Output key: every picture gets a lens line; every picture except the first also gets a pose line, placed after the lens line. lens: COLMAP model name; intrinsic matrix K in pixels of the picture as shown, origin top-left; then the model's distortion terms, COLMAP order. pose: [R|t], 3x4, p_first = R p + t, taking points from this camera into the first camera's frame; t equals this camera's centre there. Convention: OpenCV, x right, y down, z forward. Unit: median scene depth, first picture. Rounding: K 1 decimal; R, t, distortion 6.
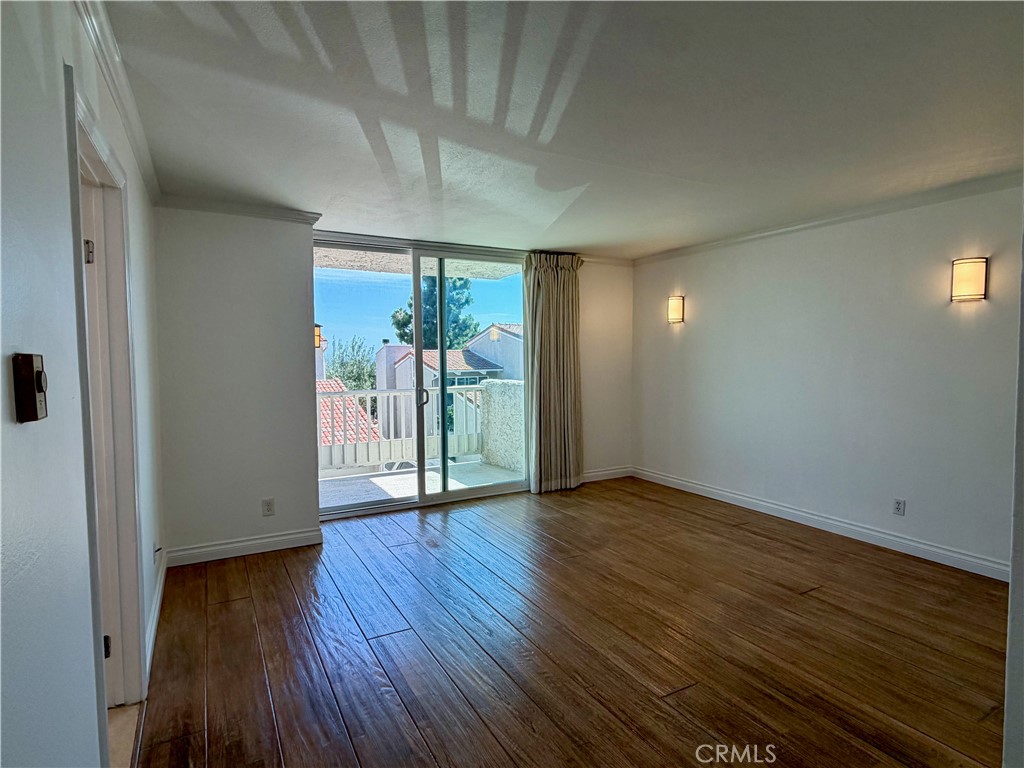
lens RADIAL K [[551.8, 0, 512.0], [0, 551.8, 384.0], [0, 0, 1]] dist [0.001870, 0.000112]
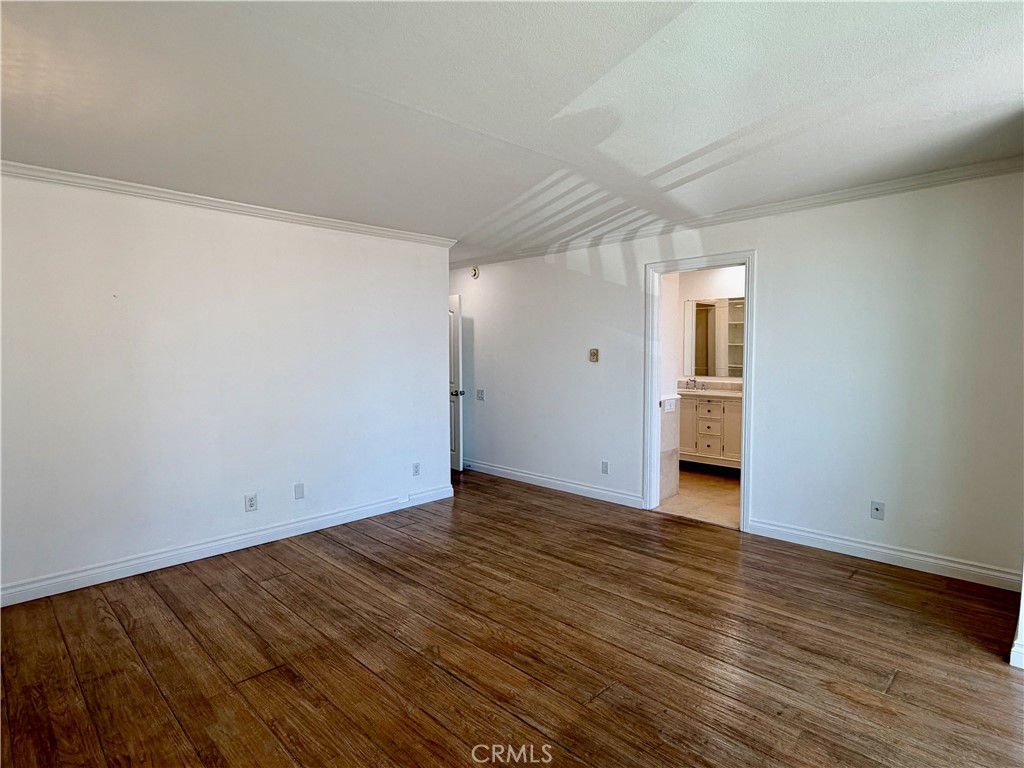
lens RADIAL K [[551.8, 0, 512.0], [0, 551.8, 384.0], [0, 0, 1]] dist [0.001870, 0.000112]
pose [[-0.962387, 0.031765, -0.269819, 0.451850], [0.000628, 0.993399, 0.114710, -0.111172], [0.271682, 0.110226, -0.956054, 1.957946]]
